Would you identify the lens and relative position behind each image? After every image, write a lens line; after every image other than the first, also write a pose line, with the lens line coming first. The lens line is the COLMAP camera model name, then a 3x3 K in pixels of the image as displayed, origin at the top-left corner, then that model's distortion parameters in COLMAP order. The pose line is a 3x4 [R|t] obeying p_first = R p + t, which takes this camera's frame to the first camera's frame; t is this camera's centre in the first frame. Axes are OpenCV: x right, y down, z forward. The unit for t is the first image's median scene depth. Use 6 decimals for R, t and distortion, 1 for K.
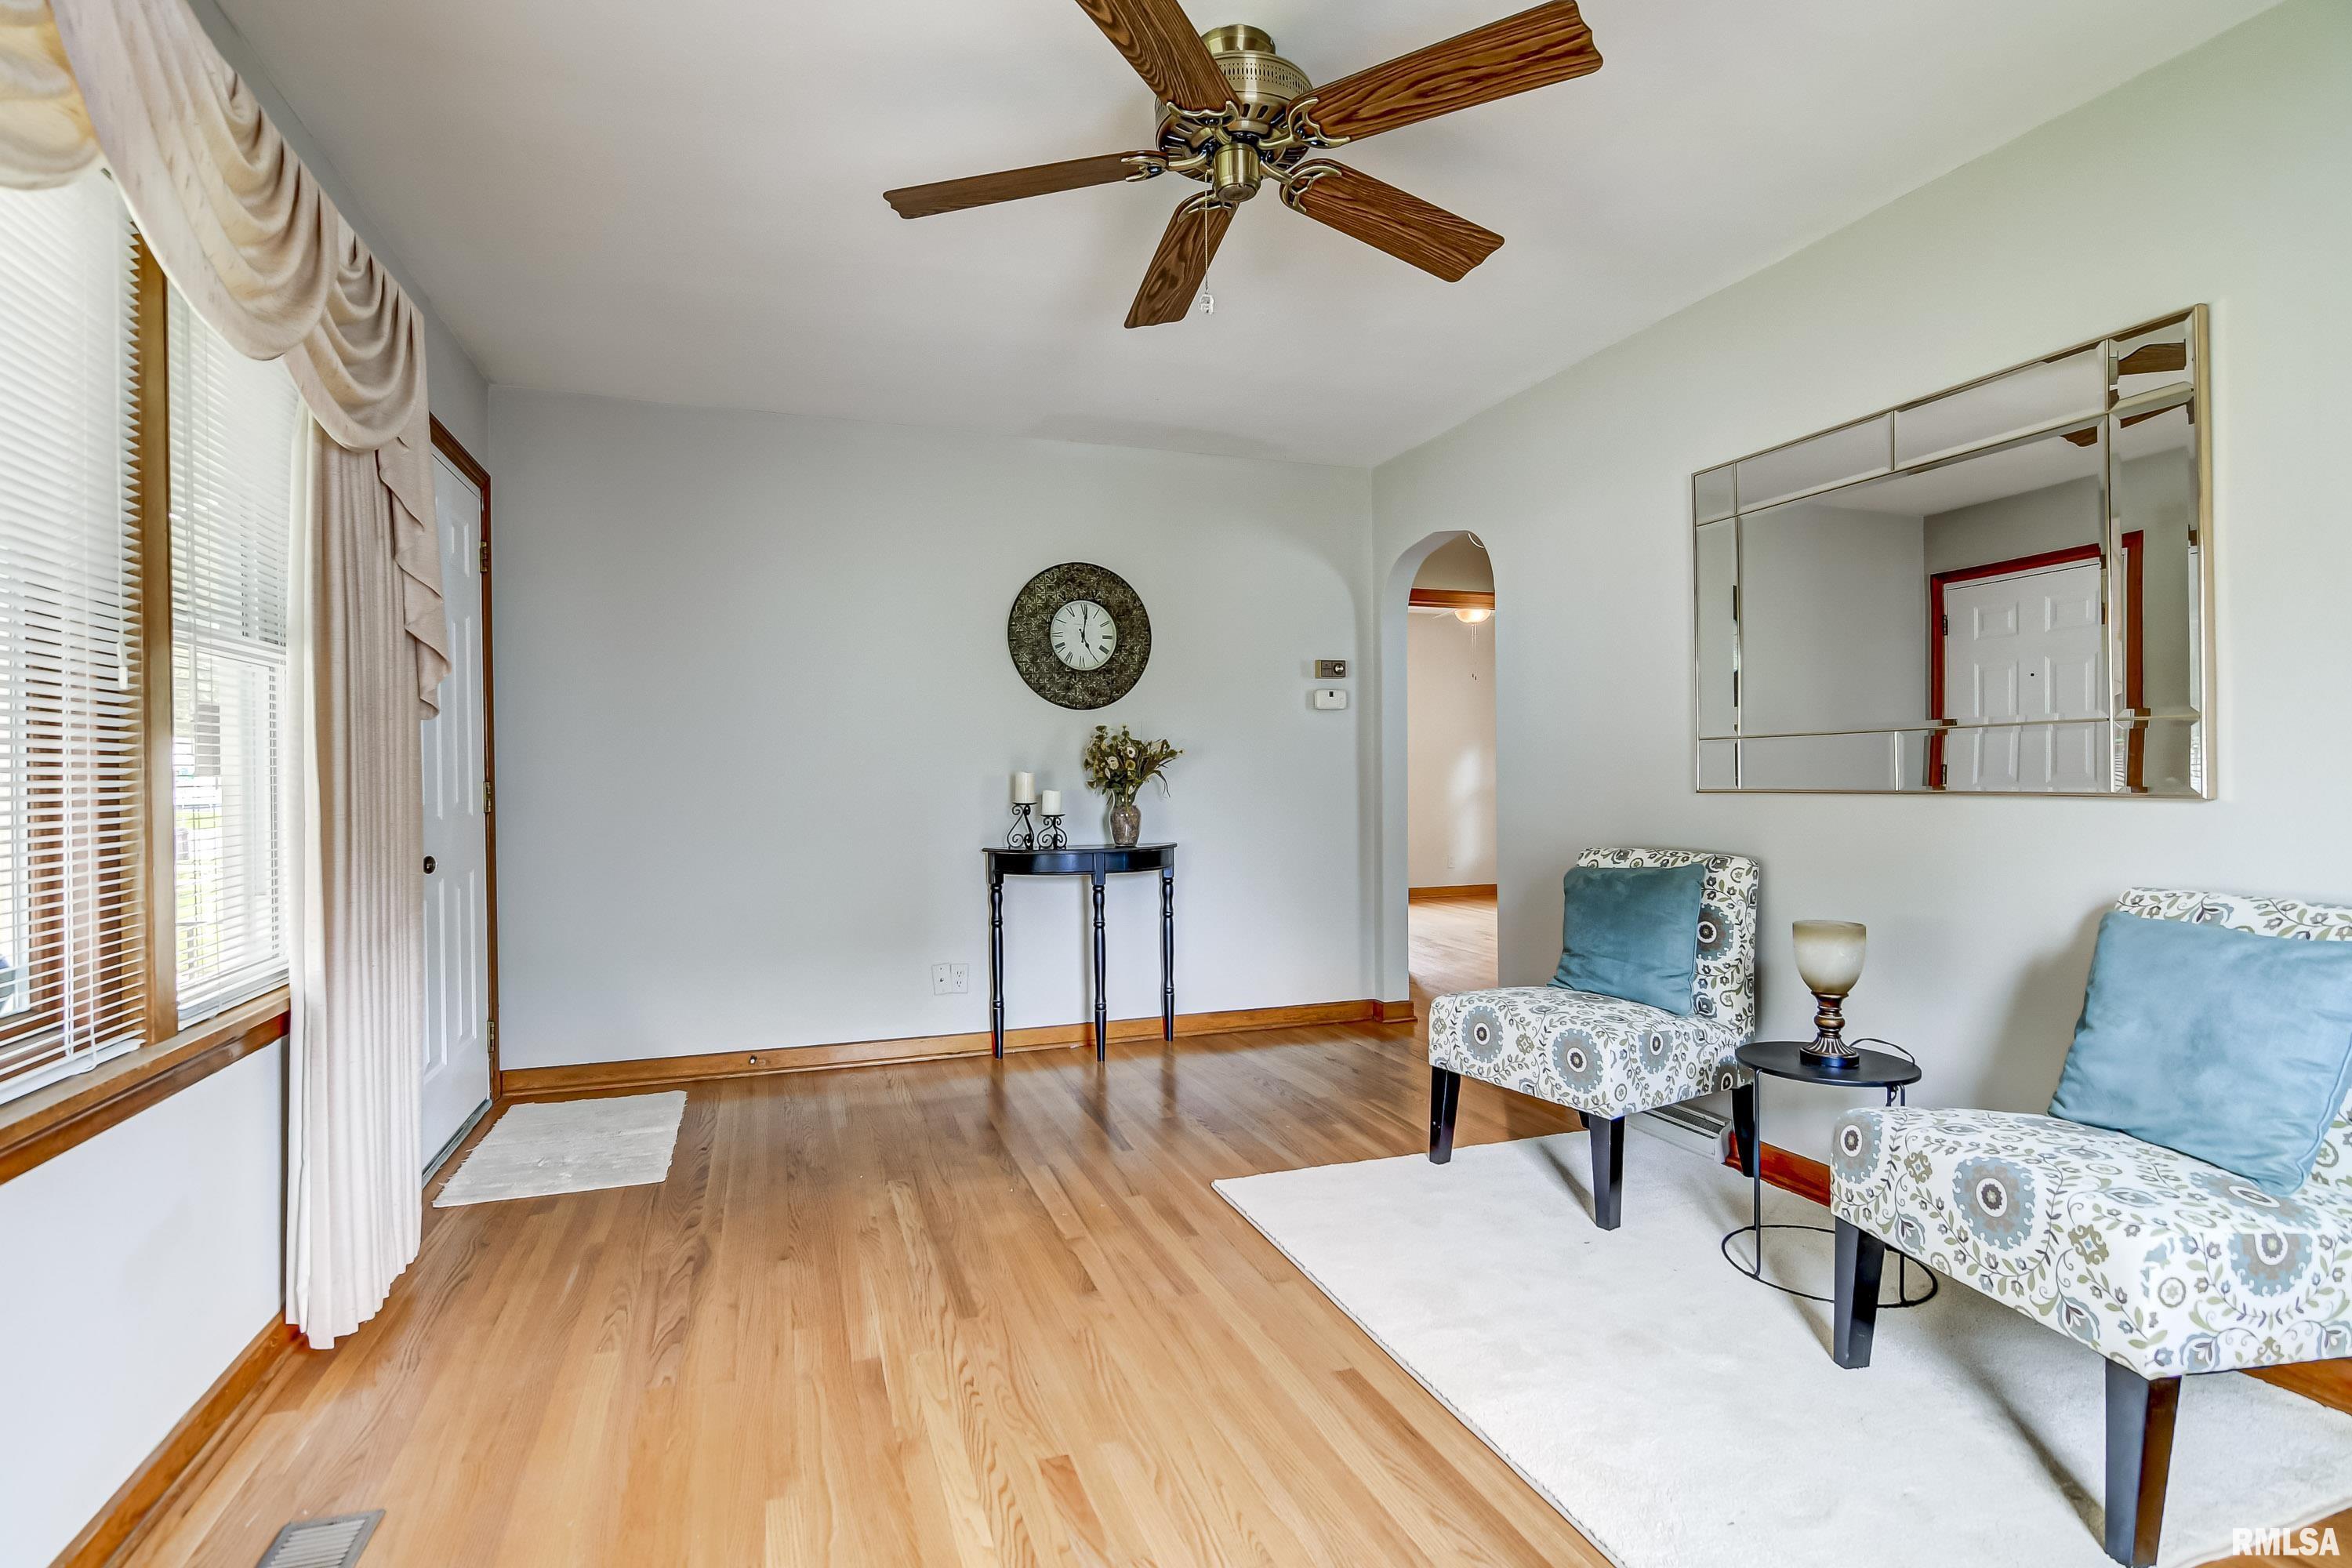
lens RADIAL K [[1120.2, 0, 1167.5], [0, 1120.2, 782.1], [0, 0, 1]] dist [0.015292, -0.013995]
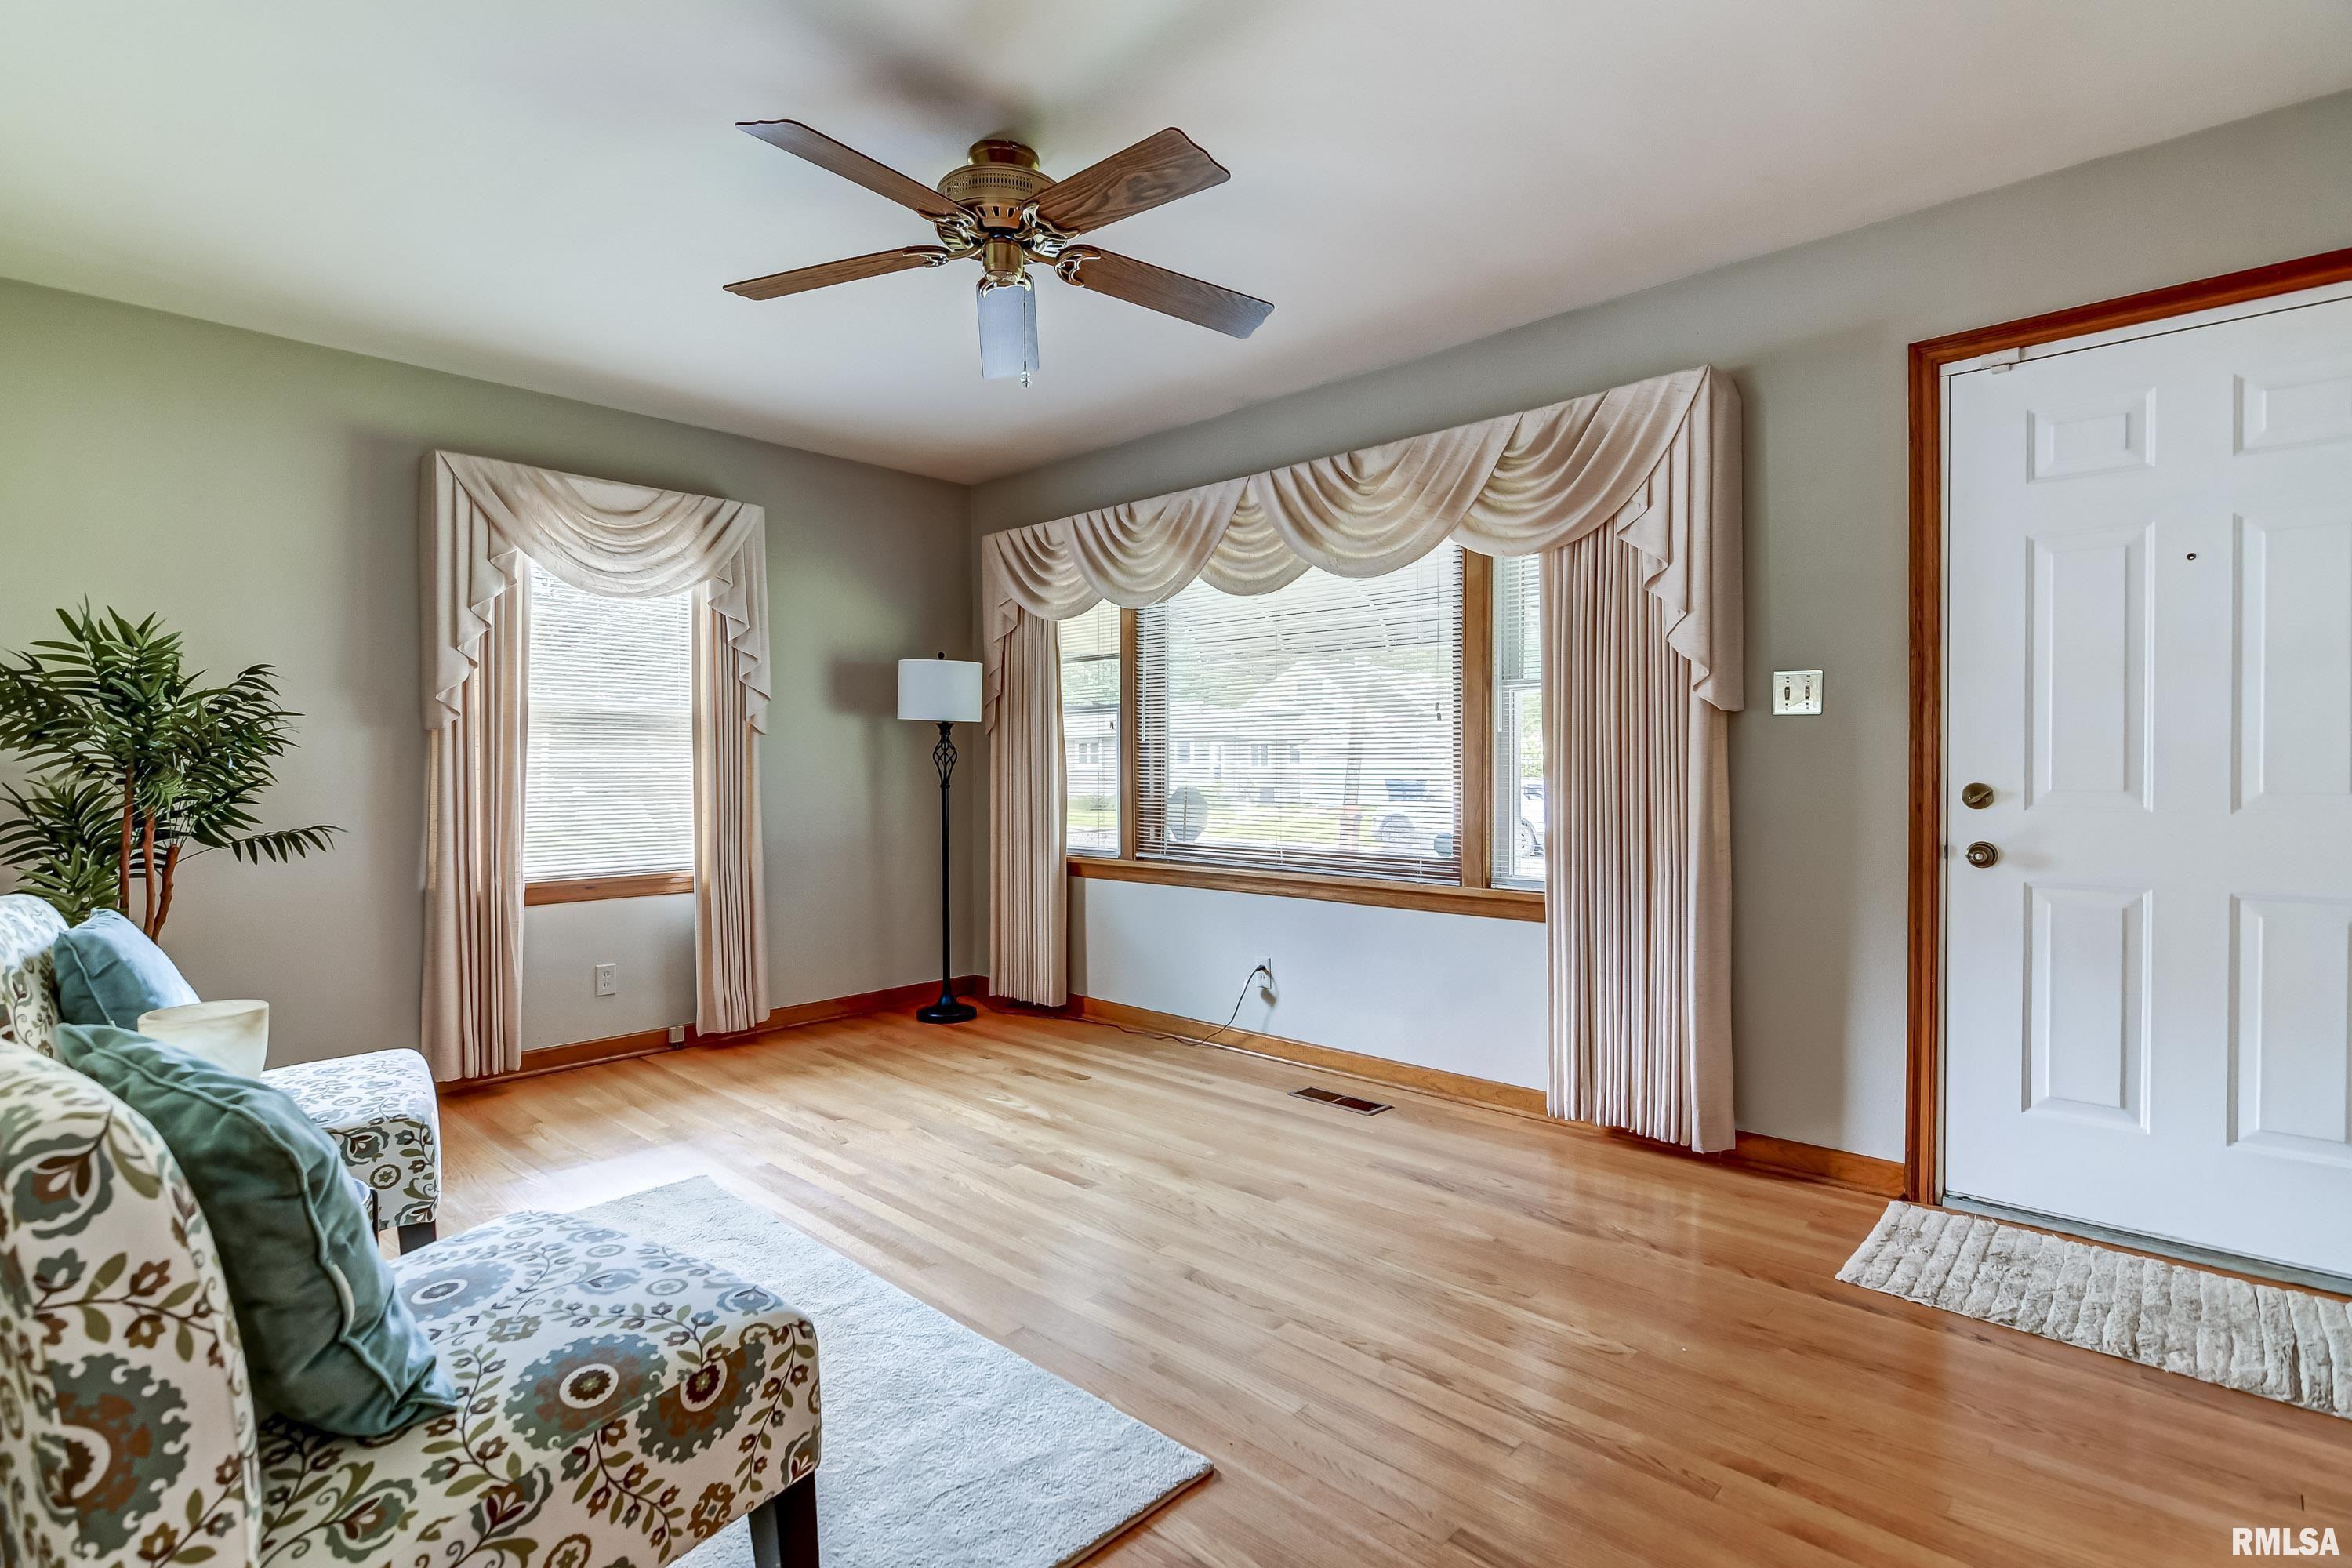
lens RADIAL K [[1120.2, 0, 1167.5], [0, 1120.2, 782.1], [0, 0, 1]] dist [0.015292, -0.013995]
pose [[-0.889714, 0.020231, -0.456070, 0.280889], [0.010183, 0.999648, 0.024478, -0.011327], [0.456405, 0.017134, -0.889607, 1.313293]]
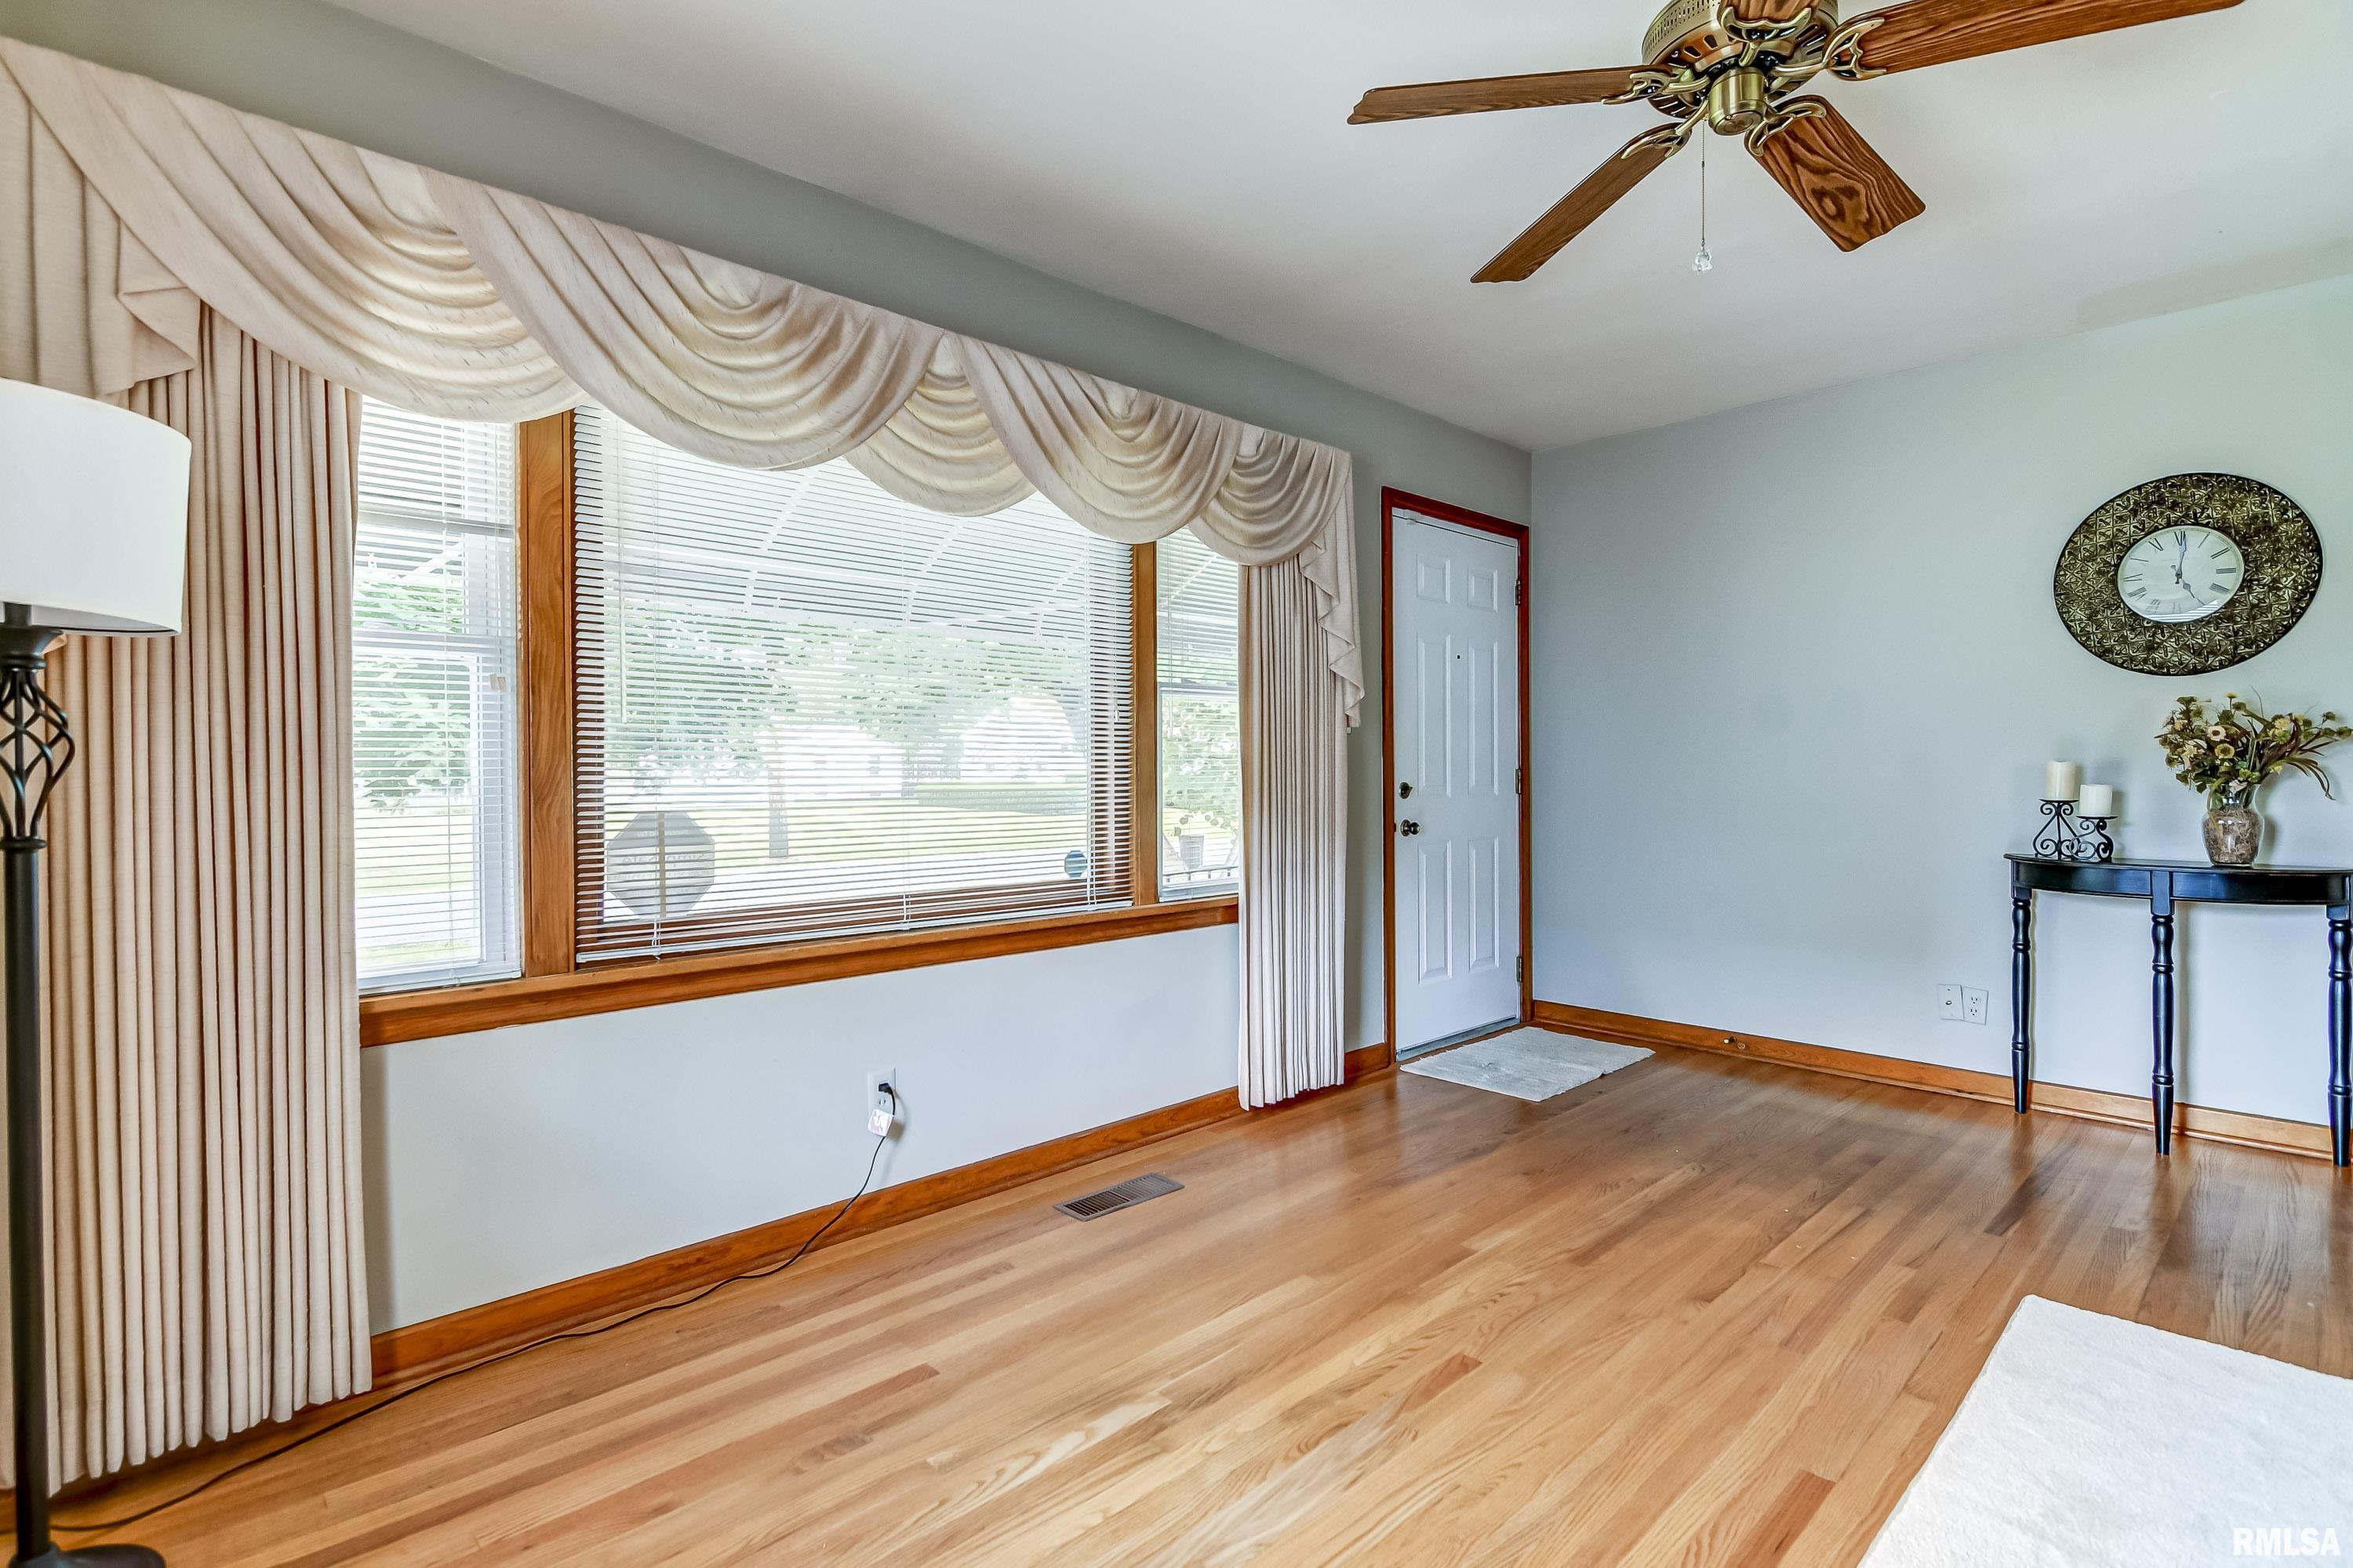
lens RADIAL K [[1120.7, 0, 1168.0], [0, 1120.7, 782.1], [0, 0, 1]] dist [0.015292, -0.013995]
pose [[0.412777, 0.017133, -0.910671, 0.429419], [-0.006050, 0.999853, 0.016069, -0.003844], [0.910812, -0.001124, 0.412819, 0.126969]]
